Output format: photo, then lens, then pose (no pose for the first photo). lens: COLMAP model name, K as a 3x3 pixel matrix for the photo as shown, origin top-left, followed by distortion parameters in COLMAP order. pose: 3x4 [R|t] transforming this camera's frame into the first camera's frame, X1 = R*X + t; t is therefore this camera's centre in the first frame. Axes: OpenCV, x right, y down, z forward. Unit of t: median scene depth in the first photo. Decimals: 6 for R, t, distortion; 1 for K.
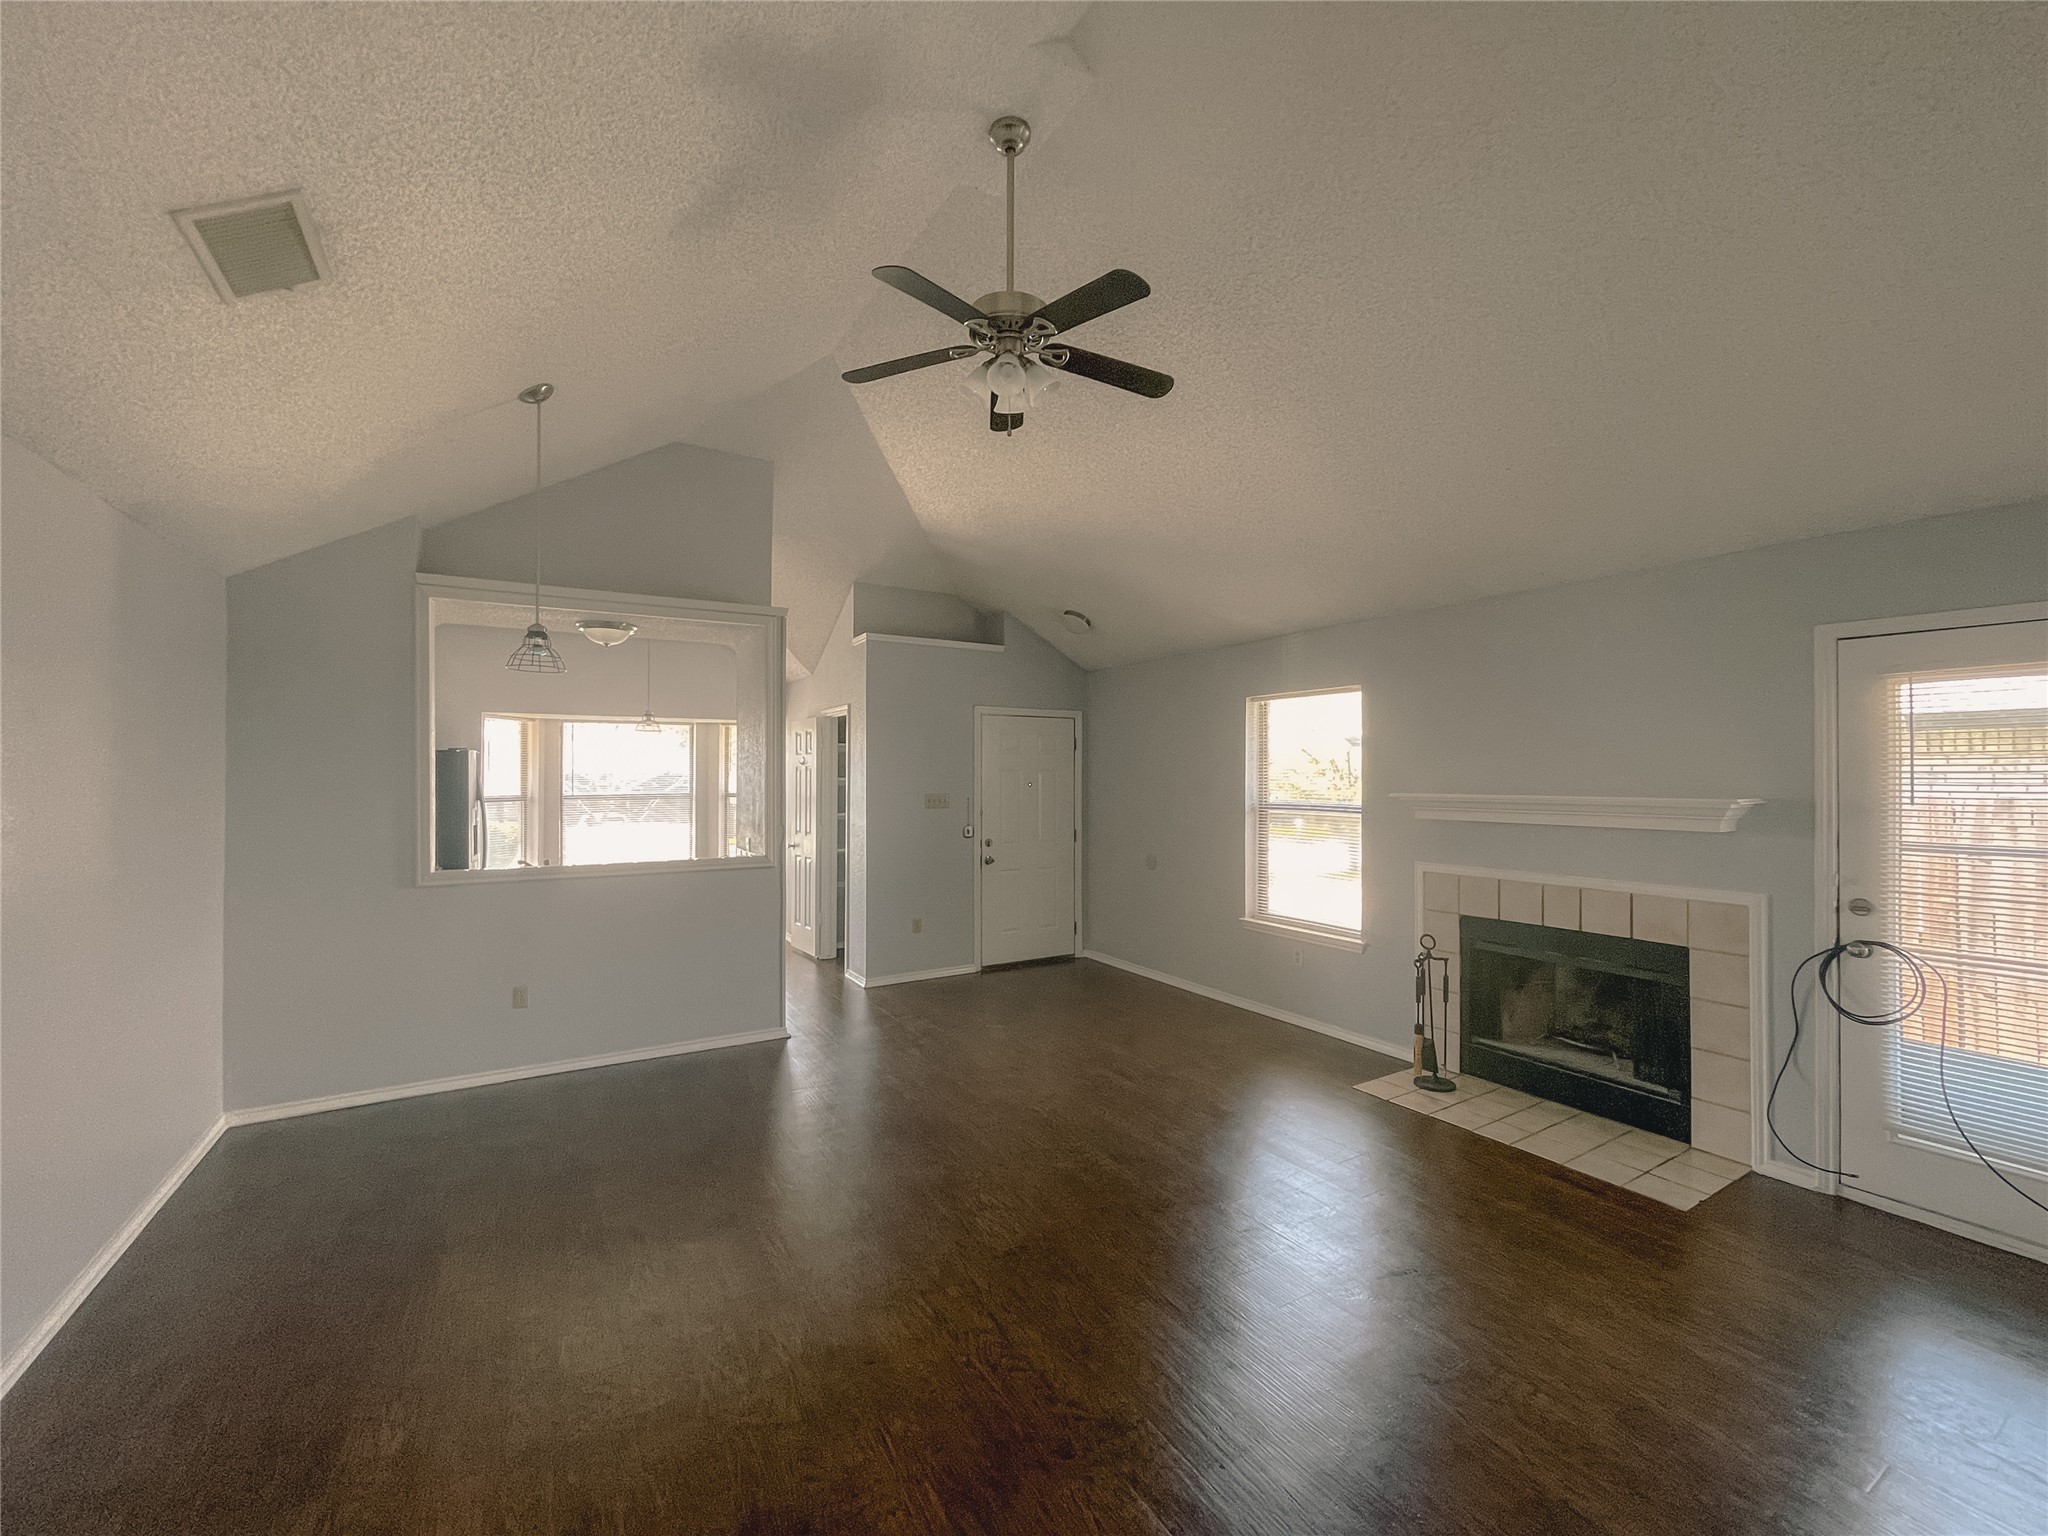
lens RADIAL K [[842.0, 0, 1000.5], [0, 842.0, 772.7], [0, 0, 1]] dist [0.006242, -0.001985]
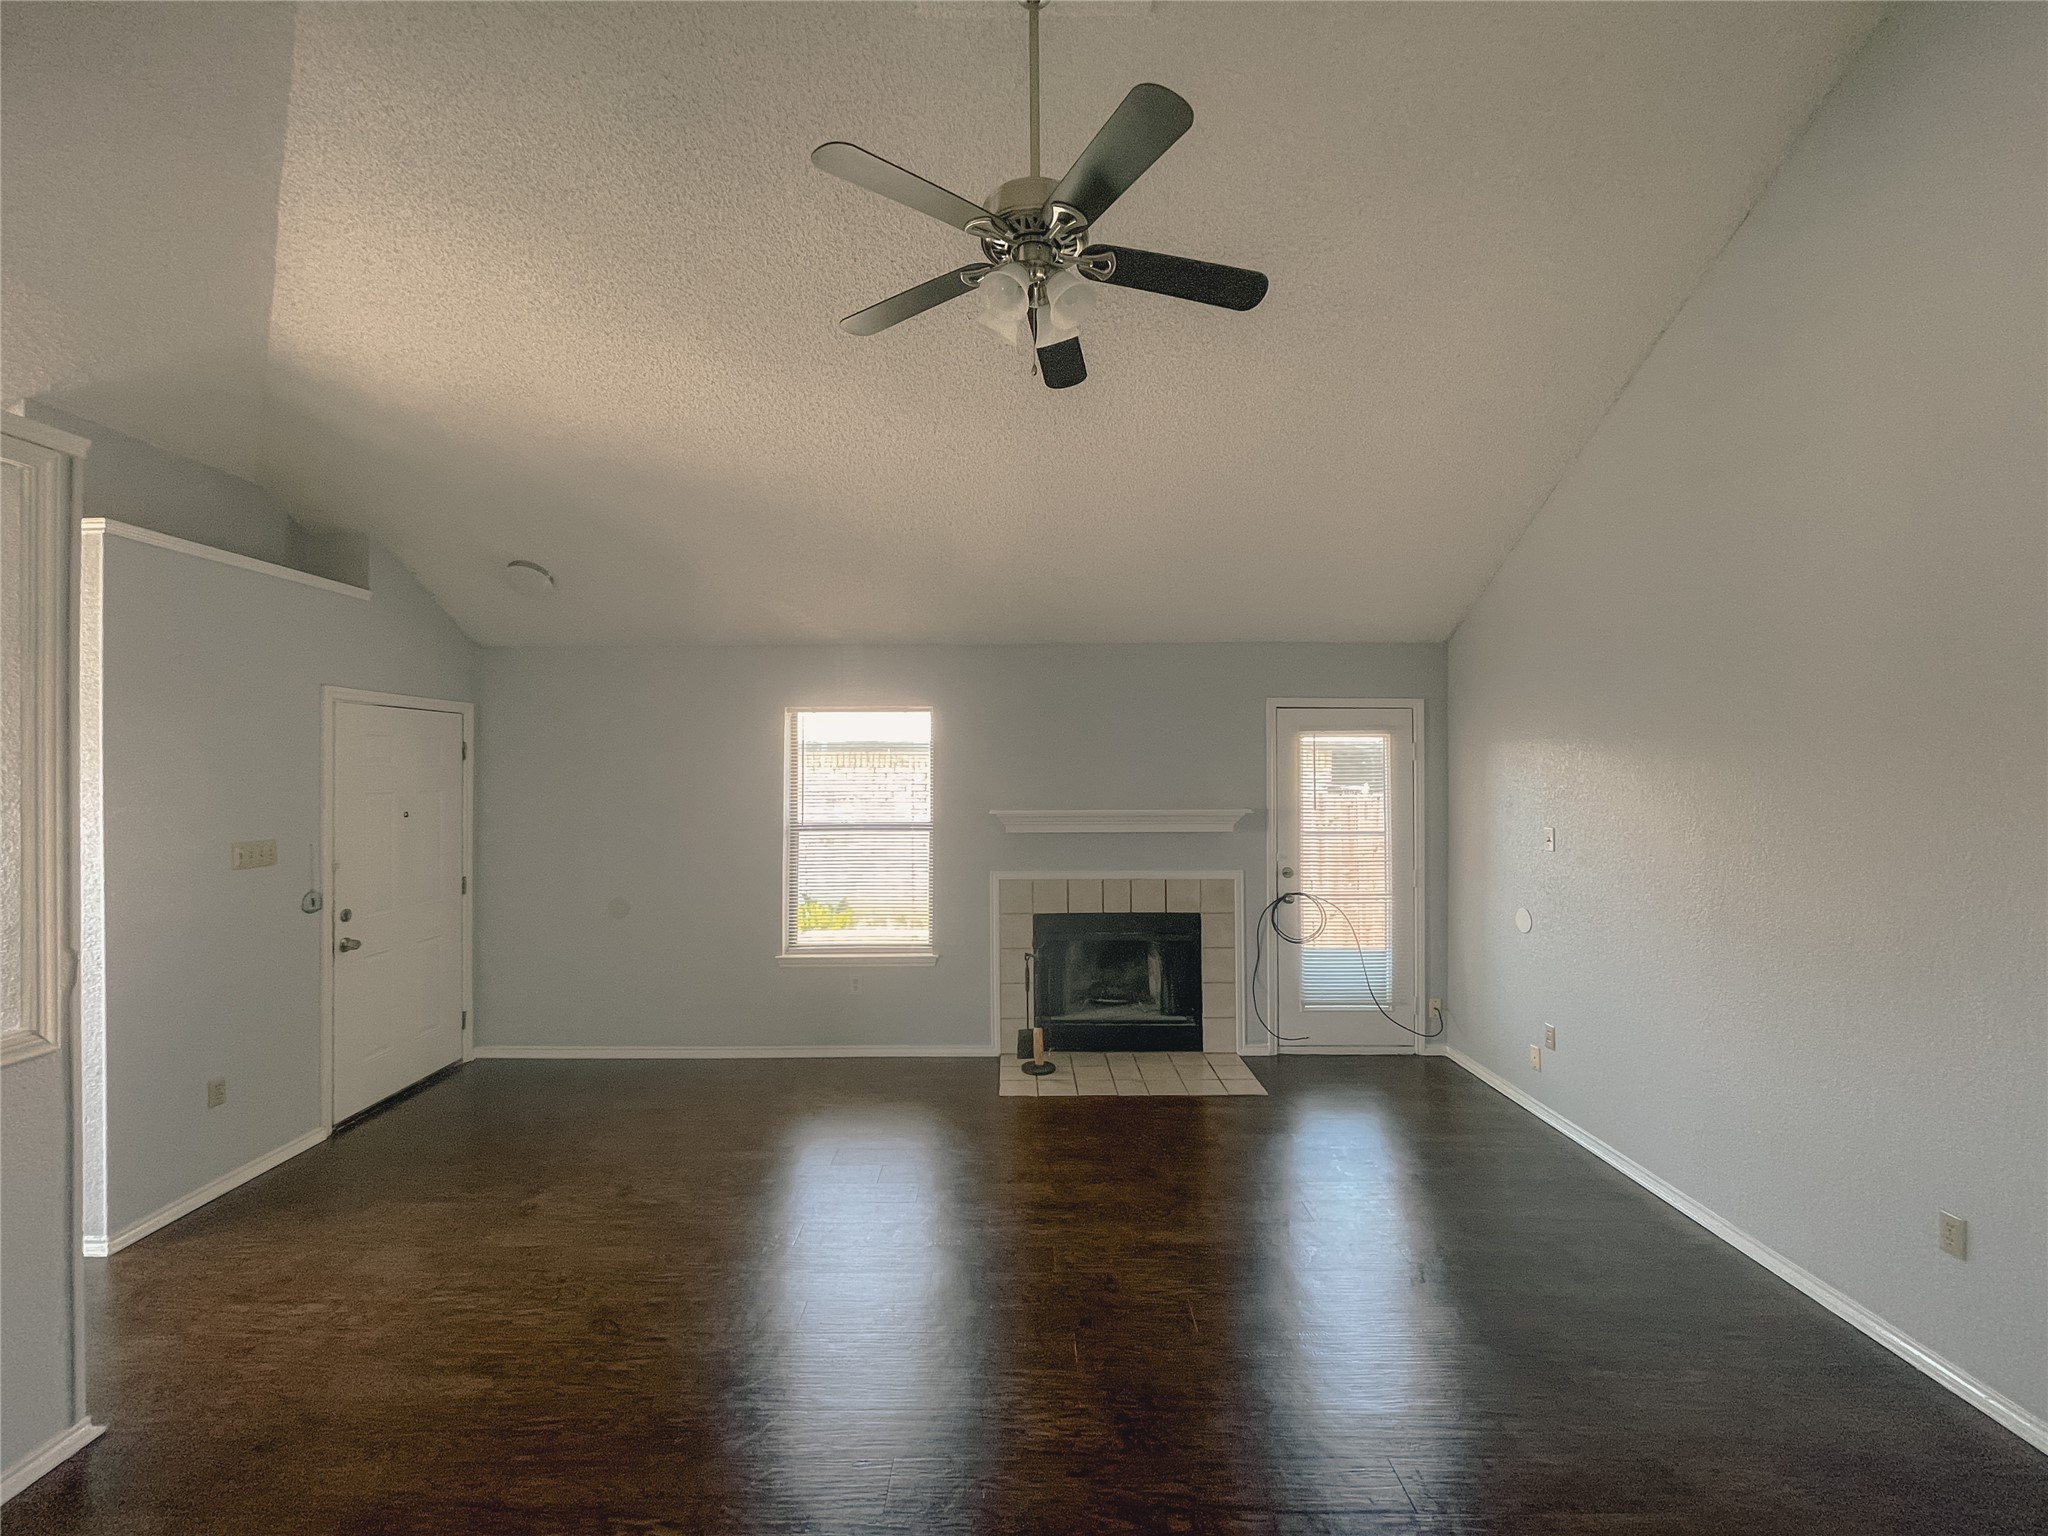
lens RADIAL K [[842.0, 0, 1011.3], [0, 842.0, 760.0], [0, 0, 1]] dist [0.006242, -0.001985]
pose [[0.502705, 0.004651, 0.864445, -0.468606], [0.002478, 0.999974, -0.006821, -0.034316], [-0.864454, 0.005571, 0.502681, 0.456578]]
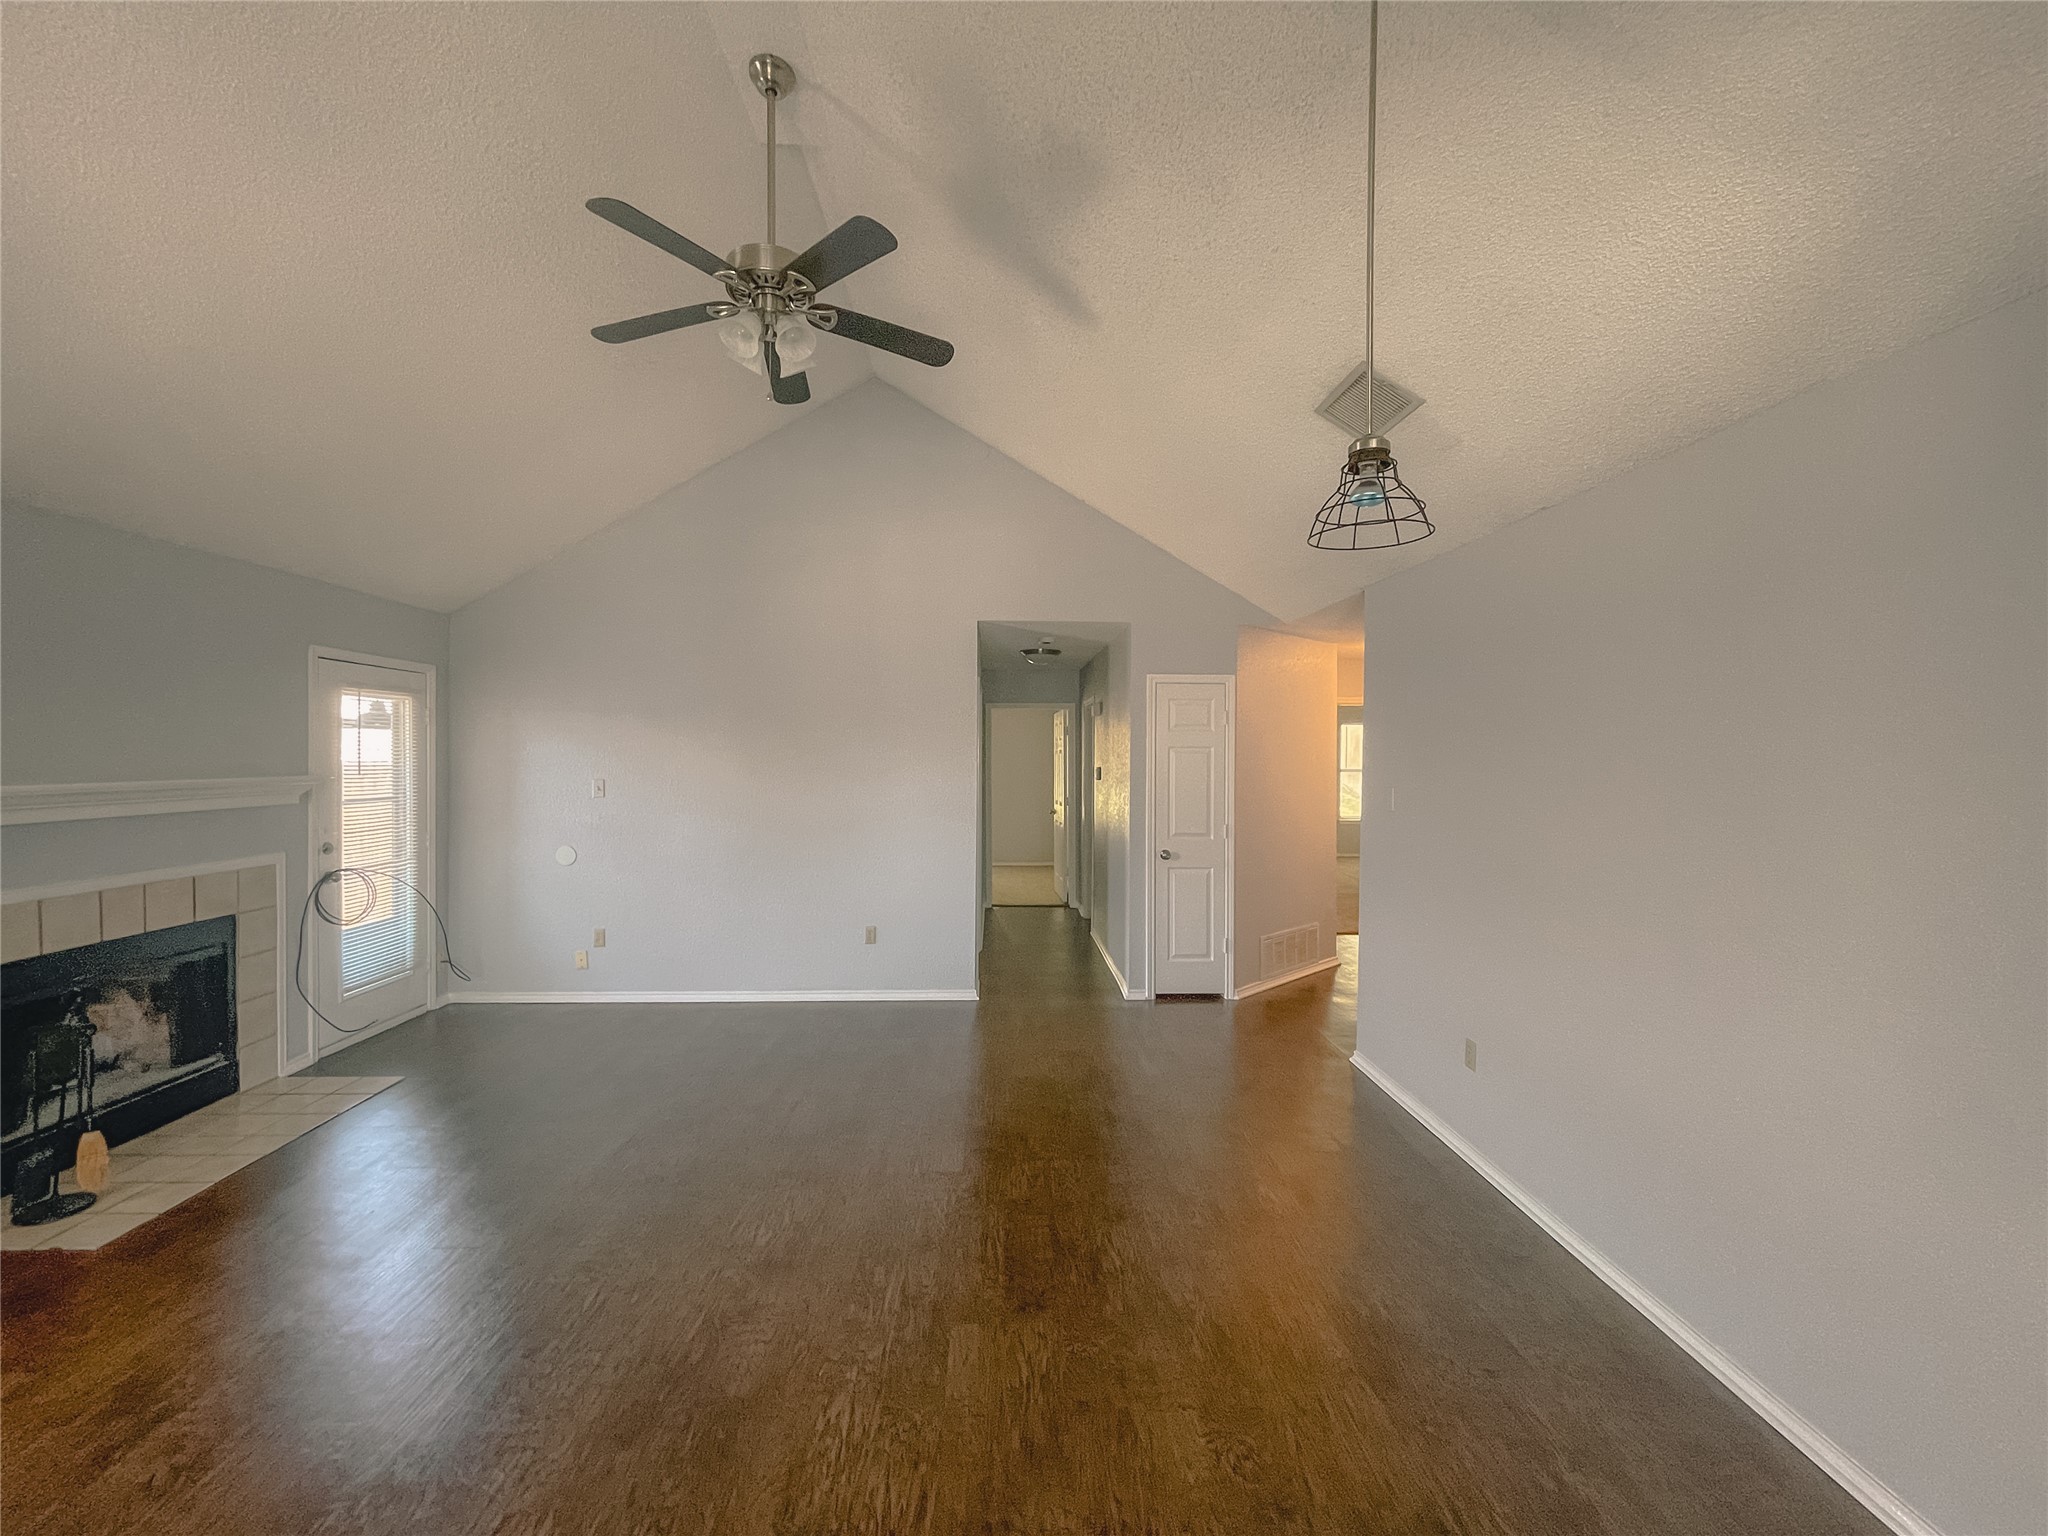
lens RADIAL K [[842.0, 0, 1036.6], [0, 842.0, 760.9], [0, 0, 1]] dist [0.006242, -0.001985]
pose [[-0.888503, -0.005909, 0.458833, -0.495292], [-0.003521, 0.999975, 0.006061, -0.000963], [-0.458857, 0.003770, -0.888502, 1.220149]]
